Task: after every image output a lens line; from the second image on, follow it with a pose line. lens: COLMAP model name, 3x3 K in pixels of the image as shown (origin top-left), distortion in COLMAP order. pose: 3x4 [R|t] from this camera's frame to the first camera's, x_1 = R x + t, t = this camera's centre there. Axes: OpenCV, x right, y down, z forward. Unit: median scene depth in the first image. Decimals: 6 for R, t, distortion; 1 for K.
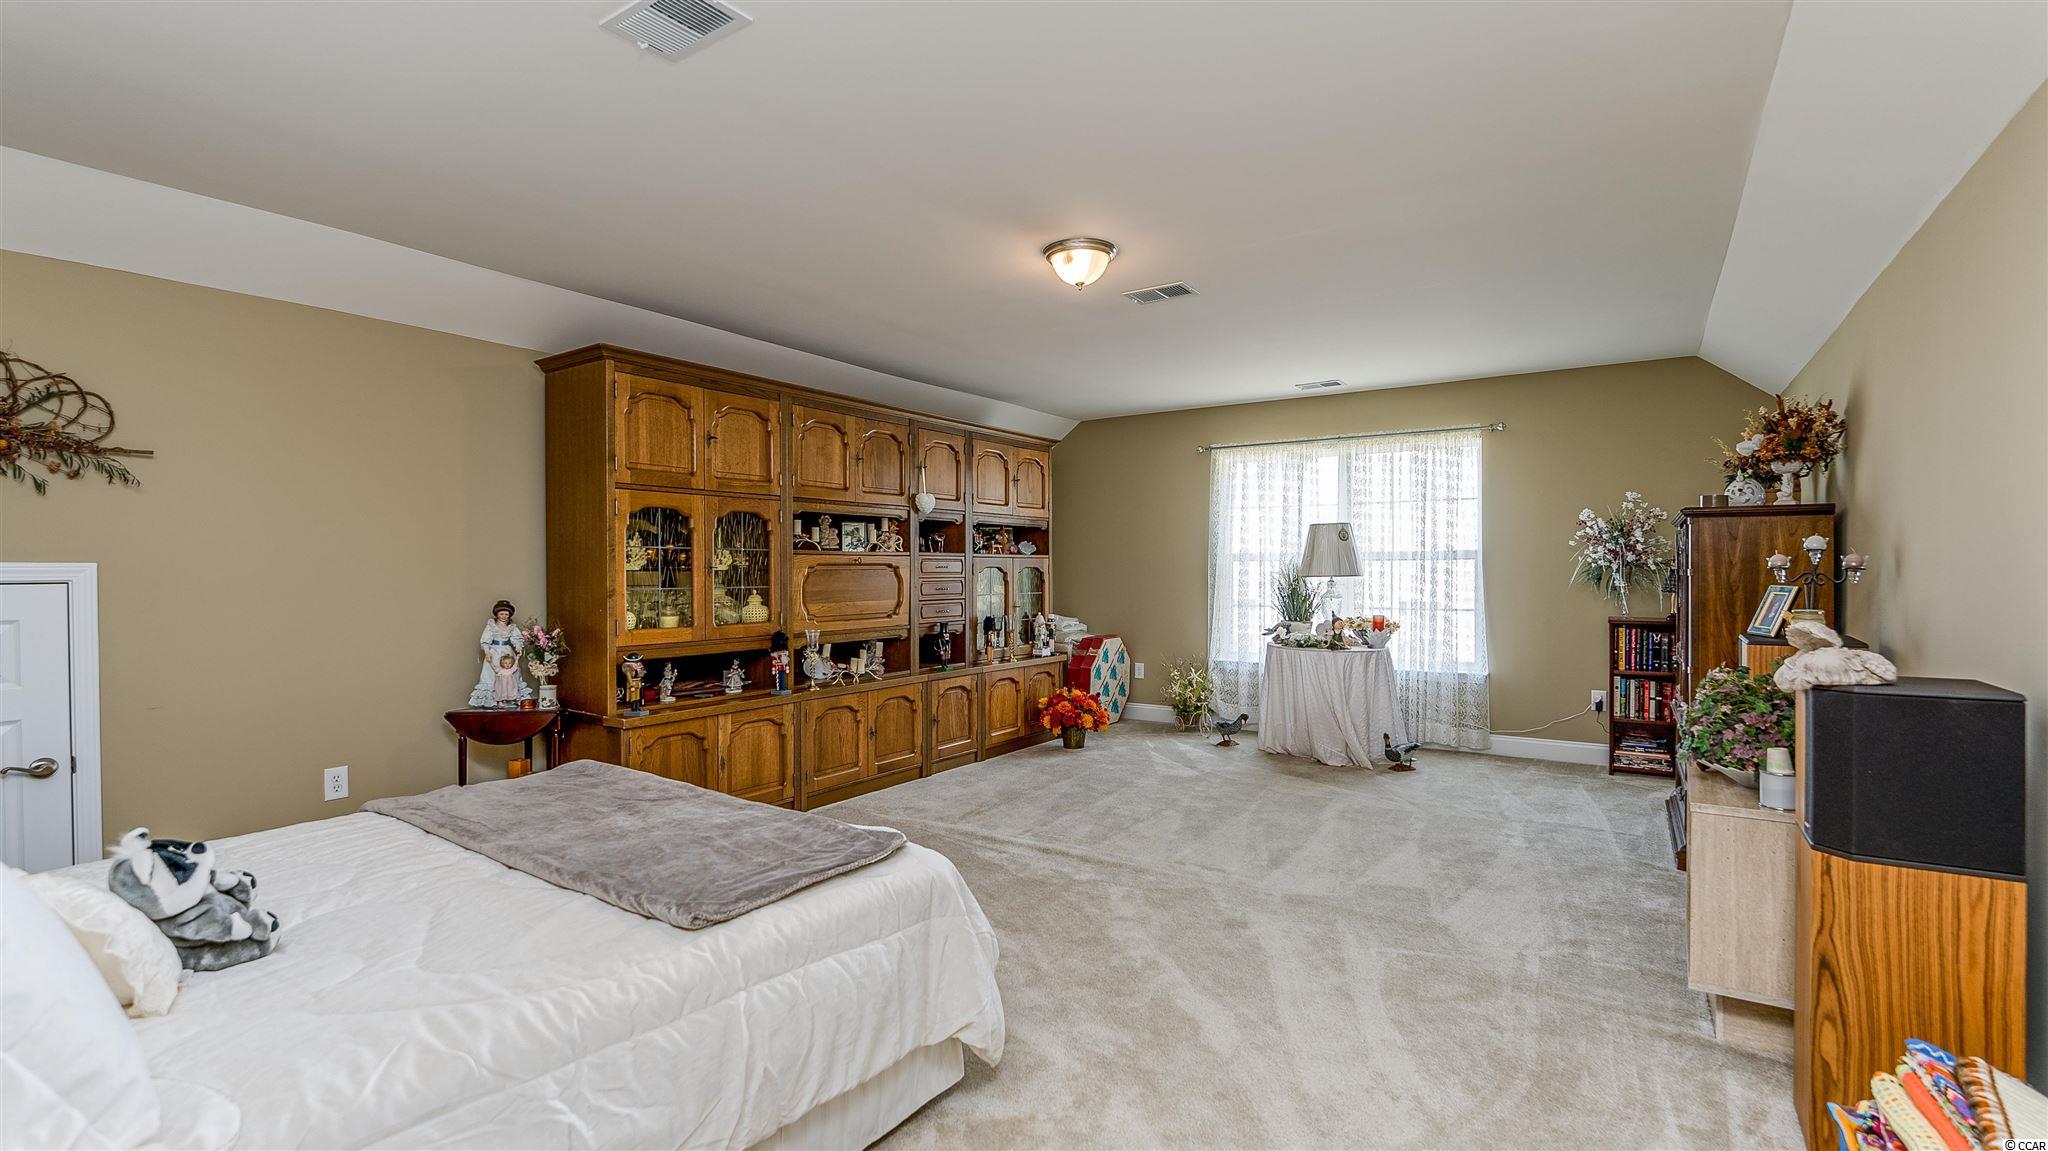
lens RADIAL K [[917.4, 0, 1024.0], [0, 917.4, 575.5], [0, 0, 1]] dist [-0.012440, -0.000587]
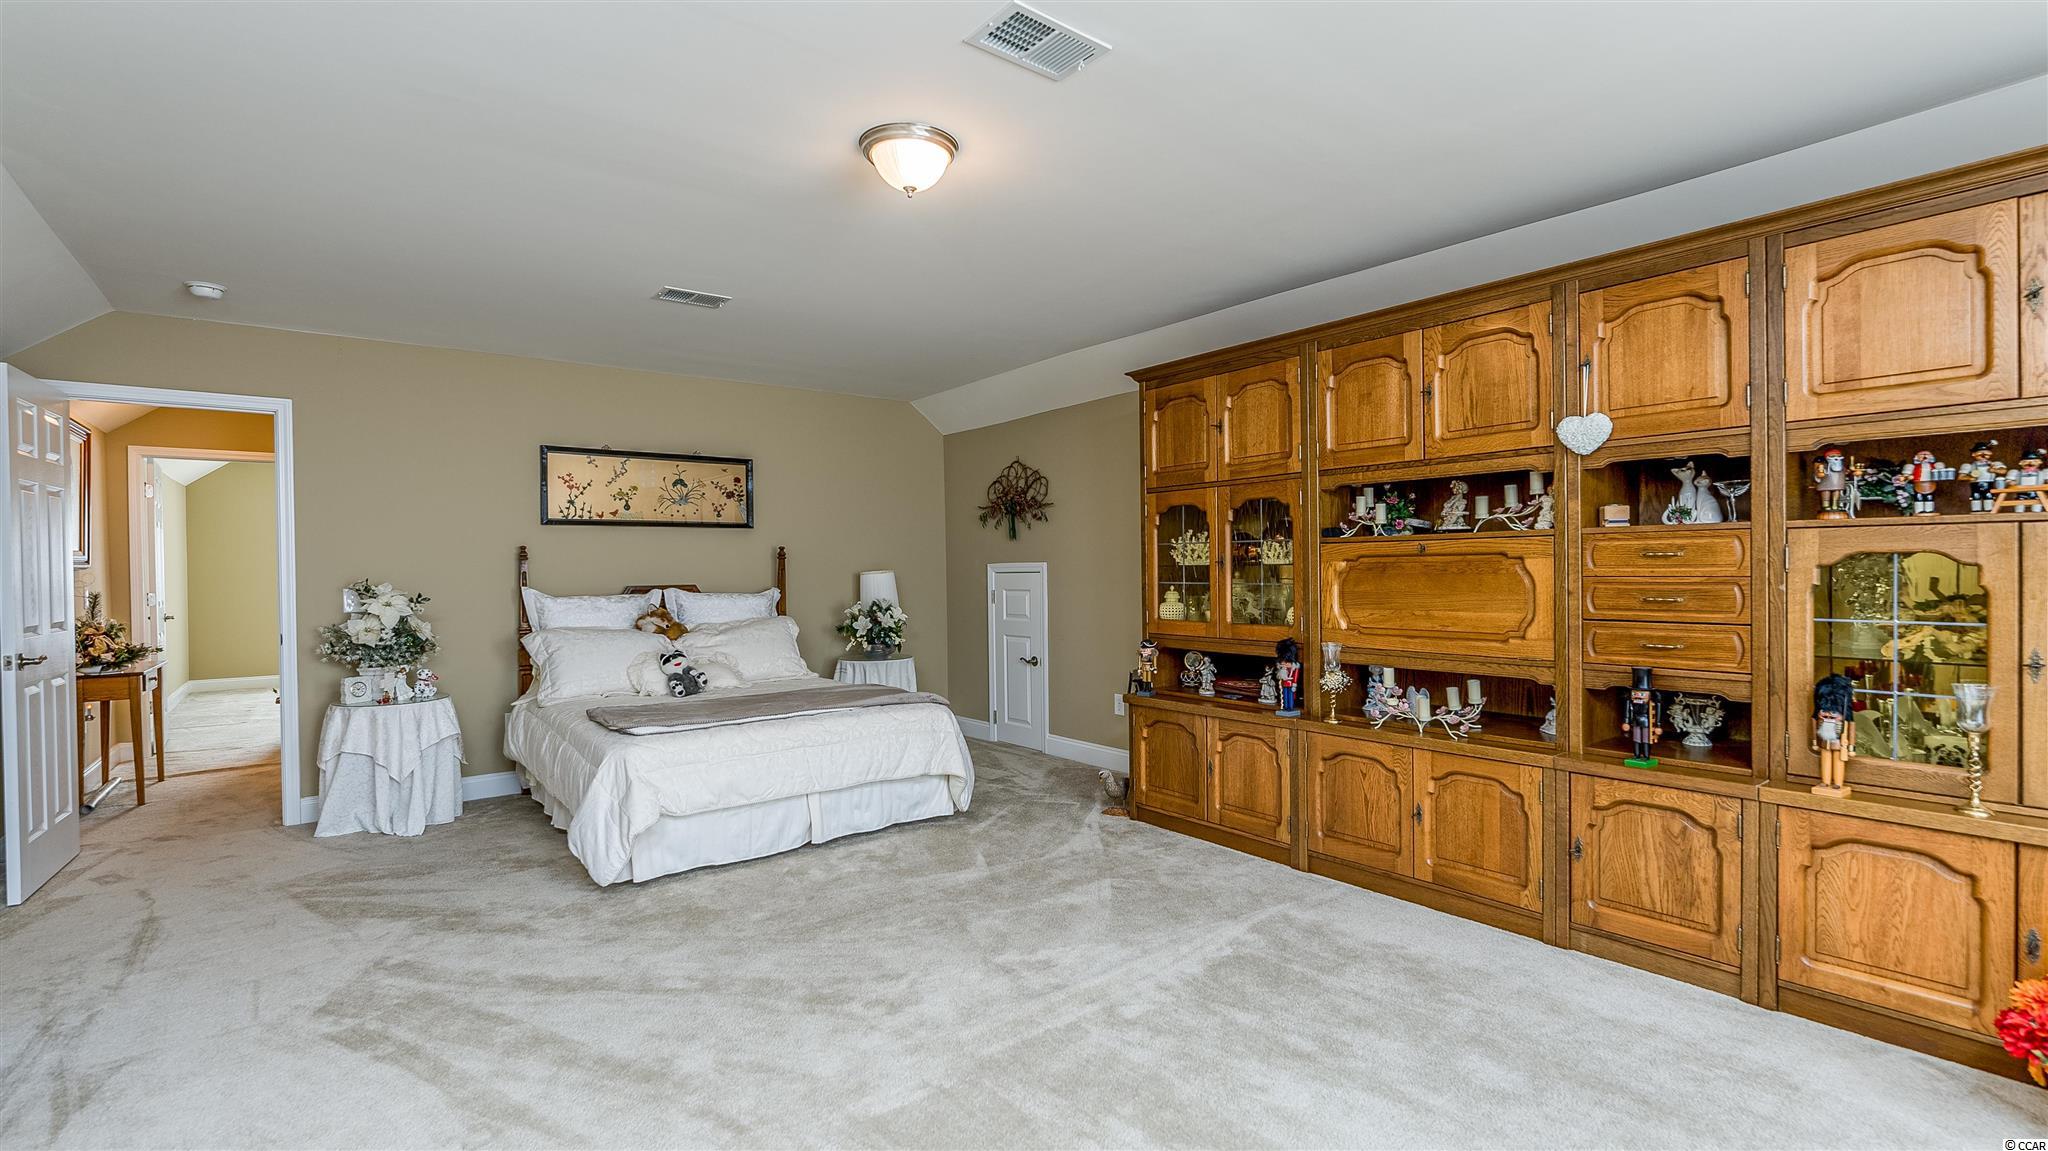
lens RADIAL K [[917.4, 0, 1024.0], [0, 917.4, 575.5], [0, 0, 1]] dist [-0.012440, -0.000587]
pose [[-0.312484, 0.014046, -0.949819, 0.586998], [0.003483, 0.999901, 0.013640, -0.007781], [0.949917, 0.000954, -0.312502, 1.030566]]
